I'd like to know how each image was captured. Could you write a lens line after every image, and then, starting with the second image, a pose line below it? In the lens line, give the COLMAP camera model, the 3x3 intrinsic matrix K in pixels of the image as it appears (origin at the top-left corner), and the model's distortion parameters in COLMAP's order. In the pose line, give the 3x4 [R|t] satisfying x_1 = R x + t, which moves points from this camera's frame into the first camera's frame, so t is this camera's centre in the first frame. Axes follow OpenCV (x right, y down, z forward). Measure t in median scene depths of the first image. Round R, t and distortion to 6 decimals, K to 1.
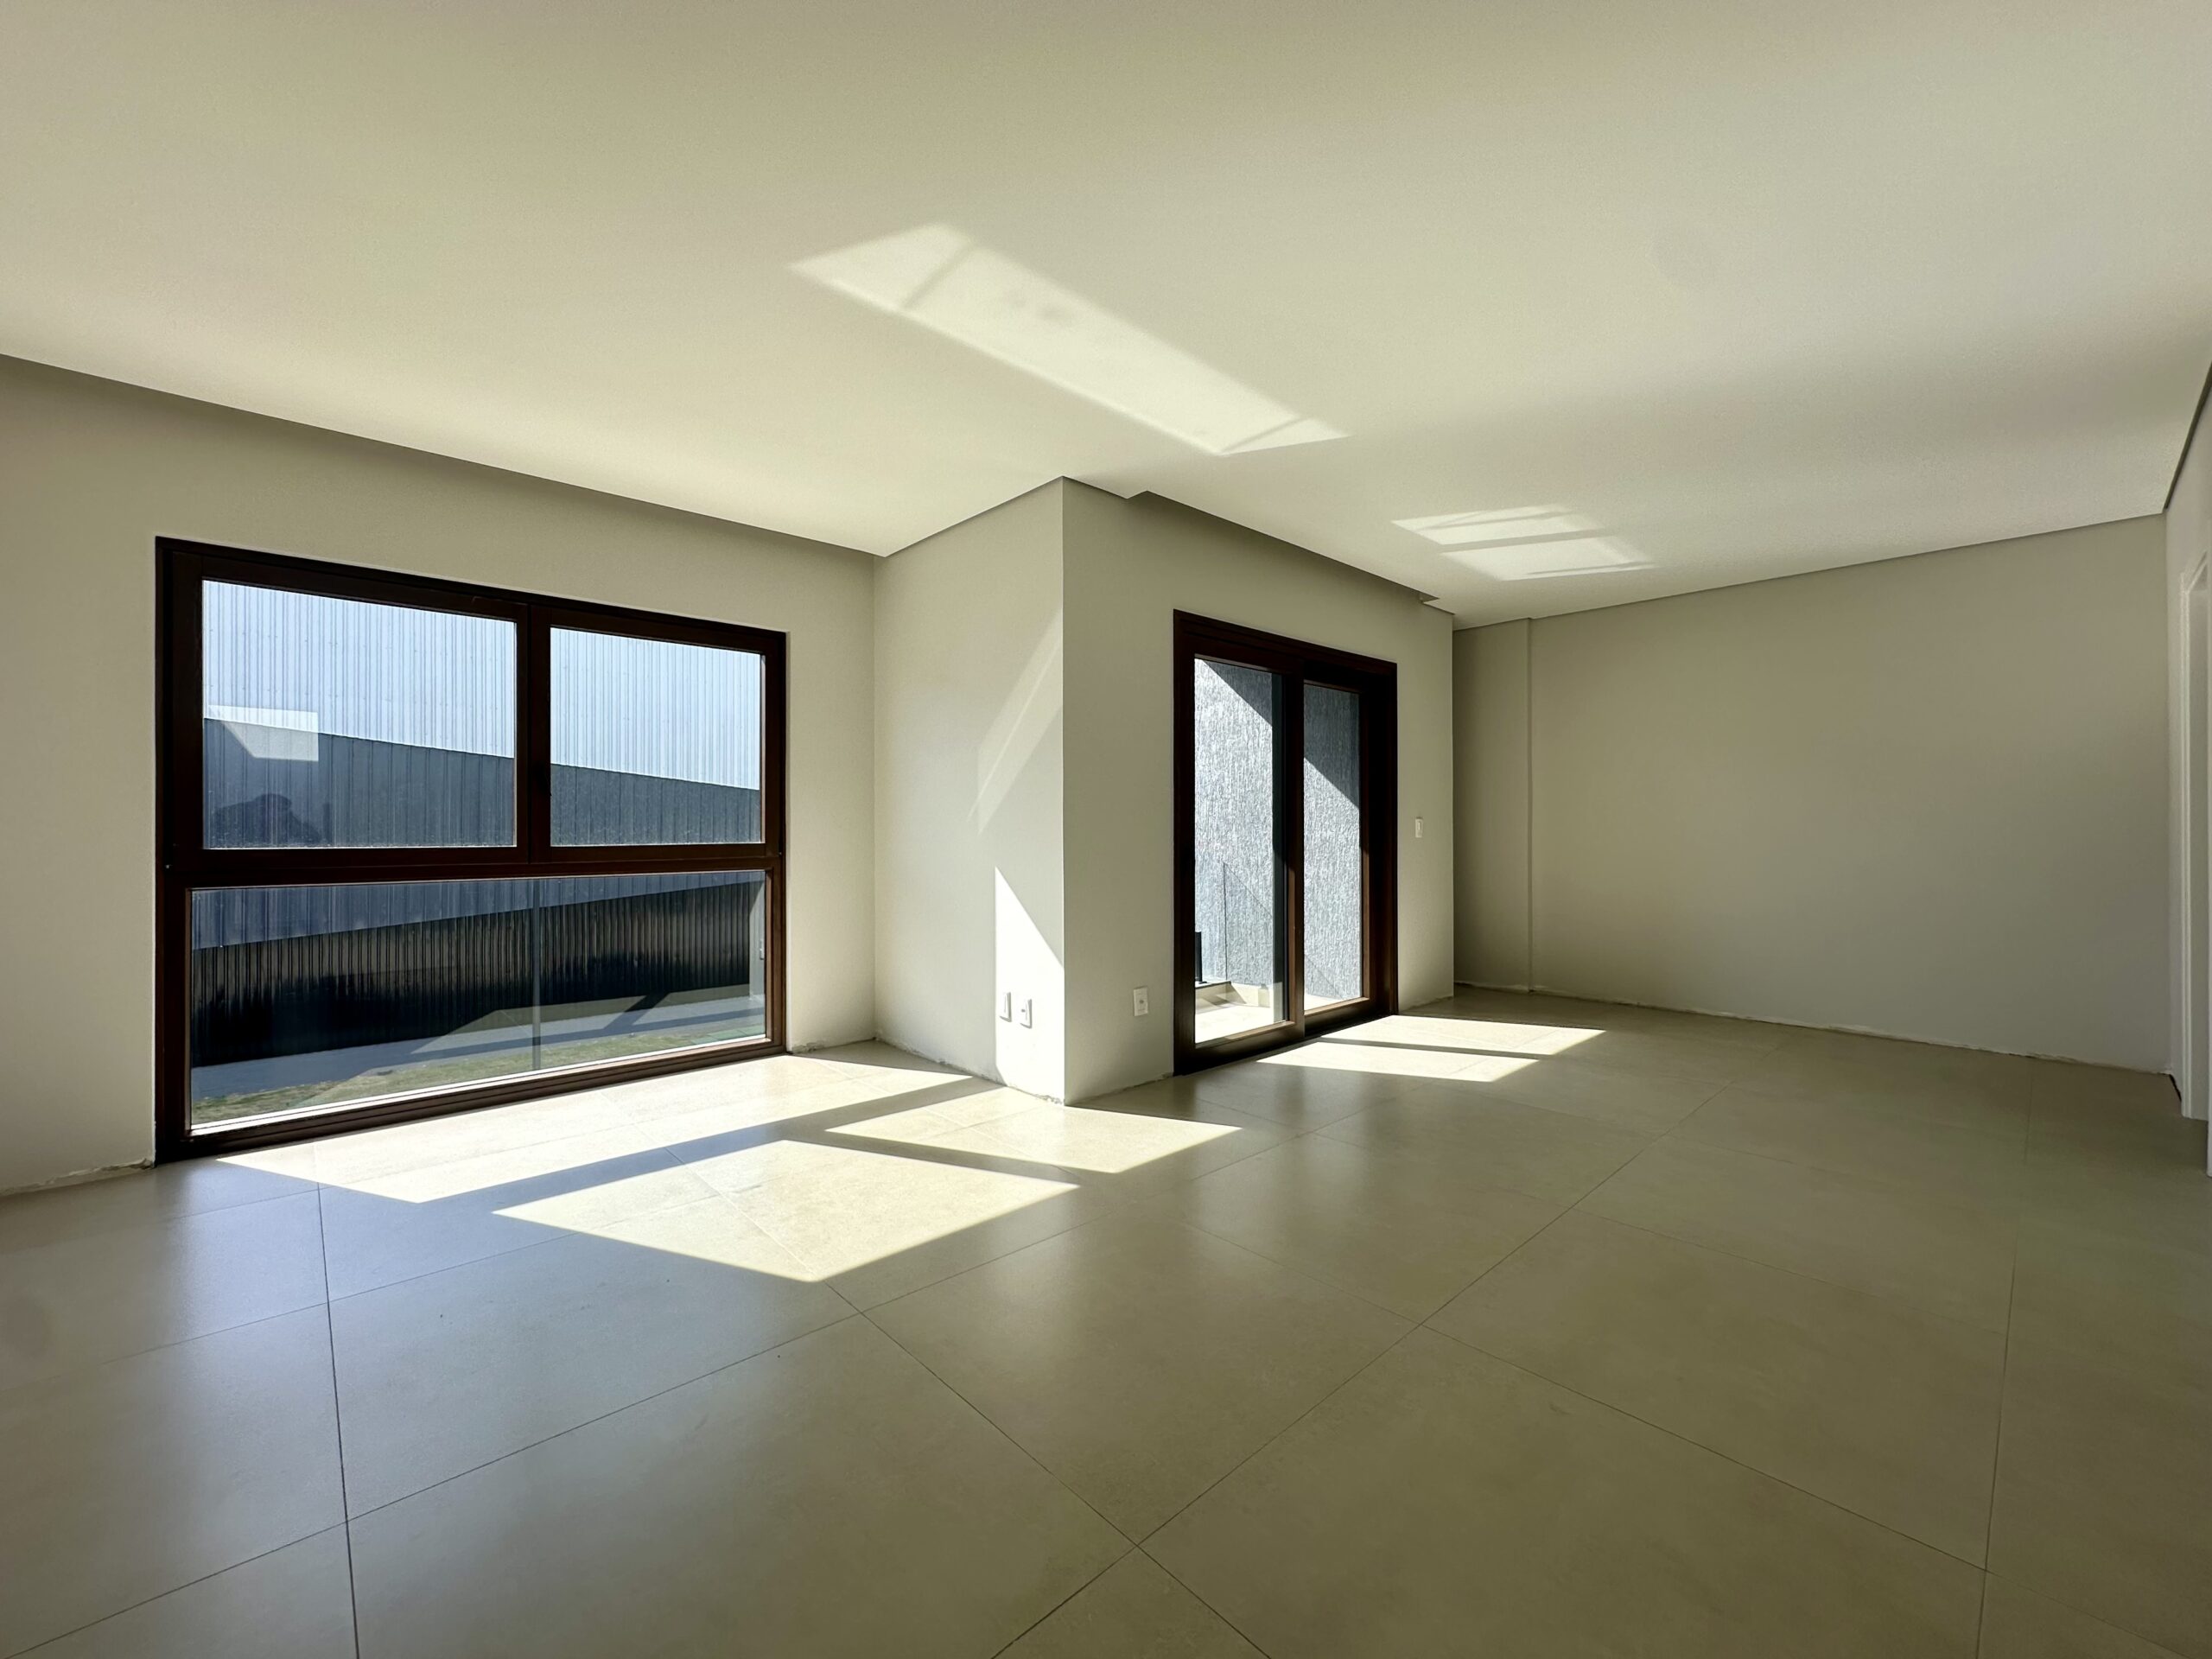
lens RADIAL K [[882.4, 0, 1108.3], [0, 882.4, 831.9], [0, 0, 1]] dist [-0.001679, 0.002813]
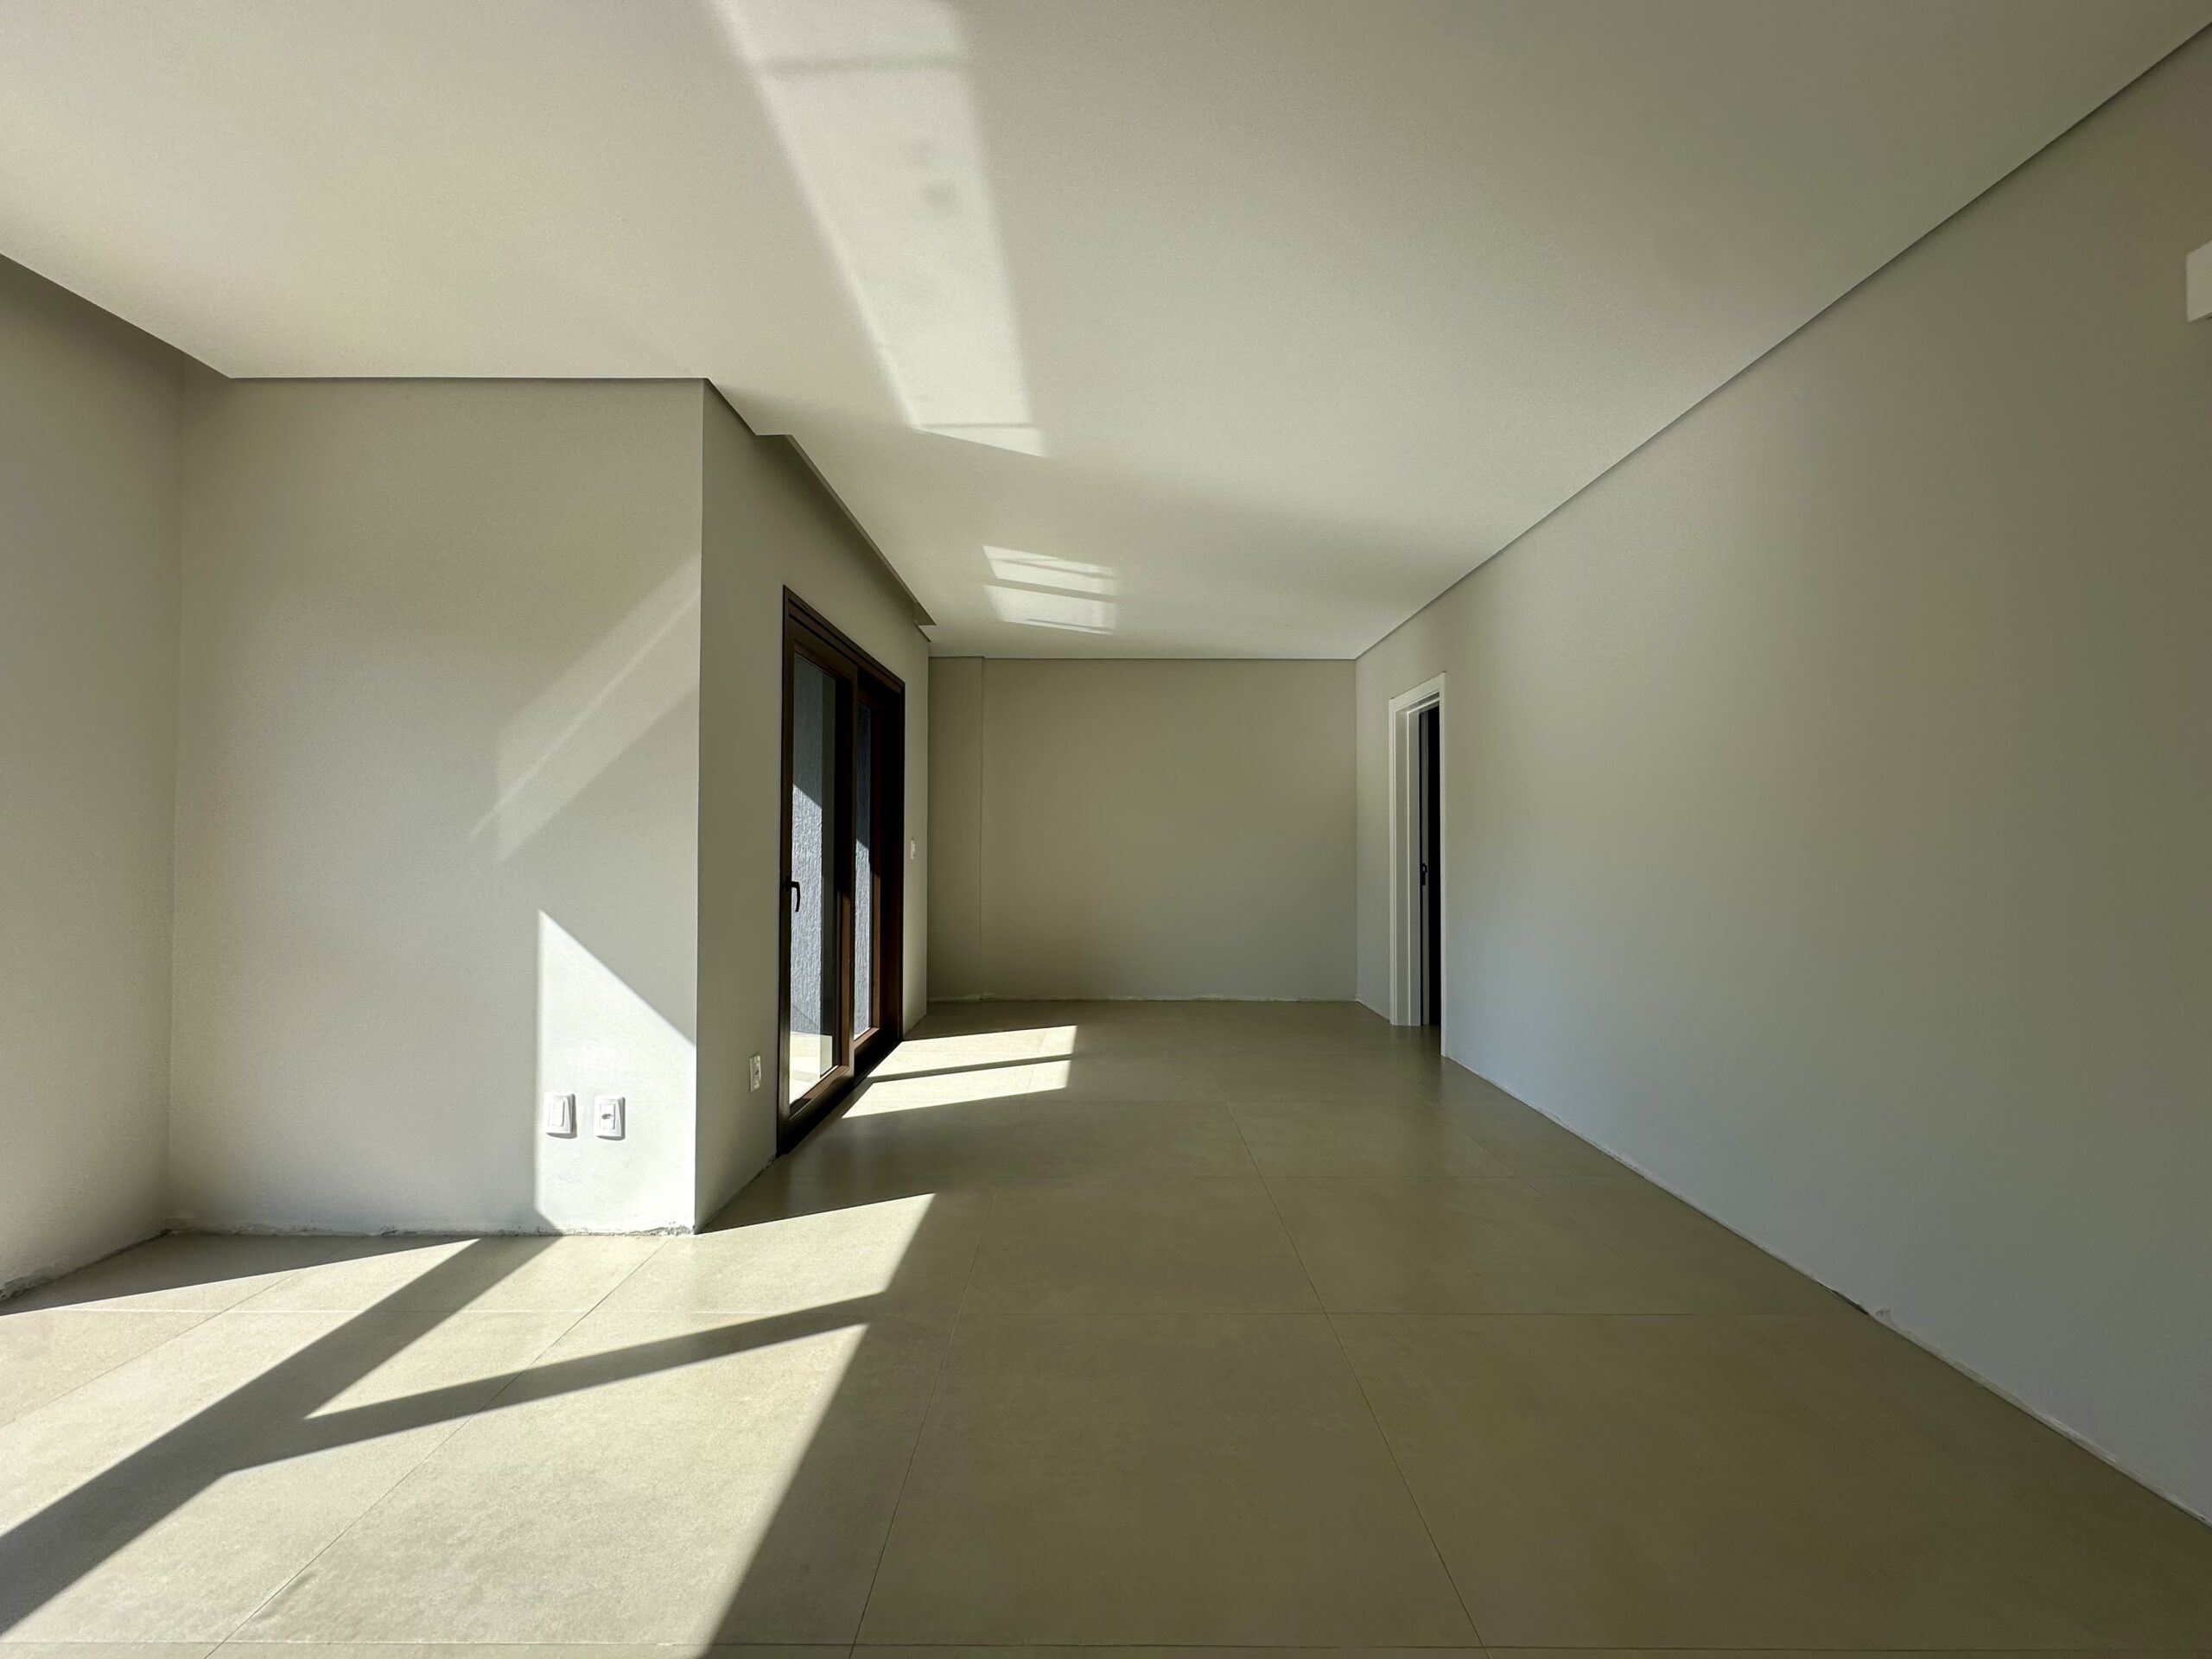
lens RADIAL K [[882.4, 0, 1099.8], [0, 882.4, 830.9], [0, 0, 1]] dist [-0.001679, 0.002813]
pose [[0.681364, 0.016636, 0.731756, -0.325520], [-0.003075, 0.999798, -0.019866, -0.008234], [-0.731938, 0.011286, 0.681277, 0.229720]]
